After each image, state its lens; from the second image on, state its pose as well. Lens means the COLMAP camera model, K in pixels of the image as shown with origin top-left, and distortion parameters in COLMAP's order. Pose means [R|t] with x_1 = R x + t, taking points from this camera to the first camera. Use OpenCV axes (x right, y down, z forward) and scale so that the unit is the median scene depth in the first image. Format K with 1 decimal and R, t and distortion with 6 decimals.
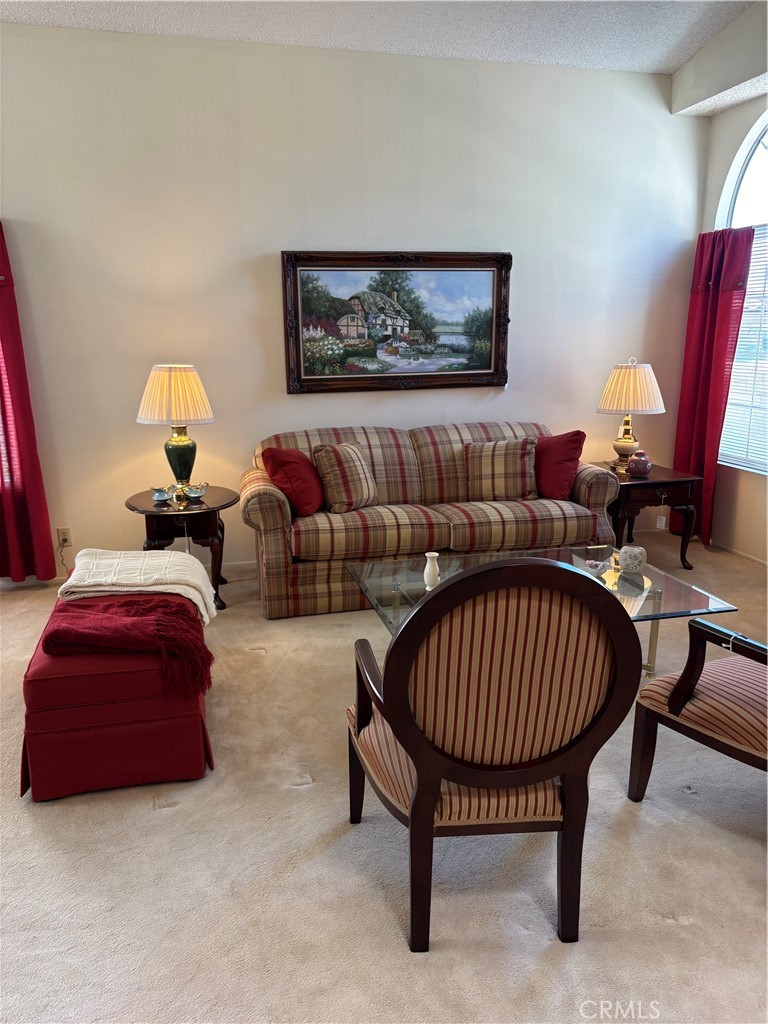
lens RADIAL K [[774.3, 0, 383.5], [0, 774.3, 524.3], [0, 0, 1]] dist [0.044184, -0.043072]
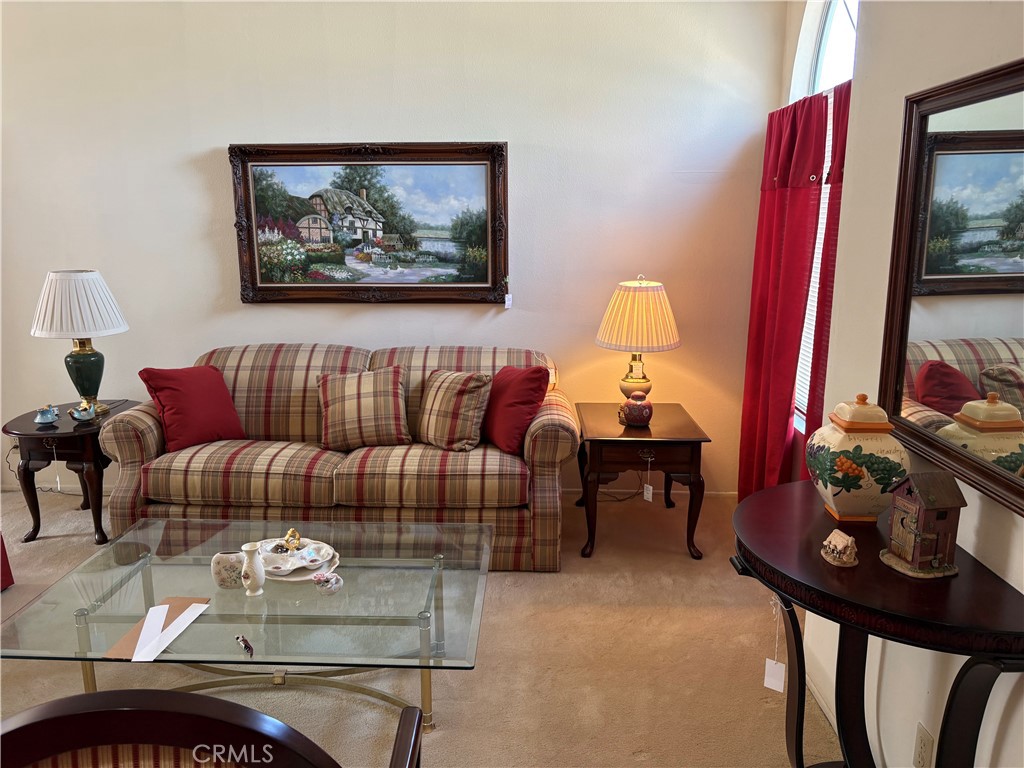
lens RADIAL K [[774.3, 0, 508.1], [0, 774.3, 388.0], [0, 0, 1]] dist [0.044184, -0.043072]
pose [[0.961473, 0.068565, -0.266211, 0.408383], [-0.077911, 0.996654, -0.024692, -0.072848], [0.263627, 0.044482, 0.963598, 0.227104]]
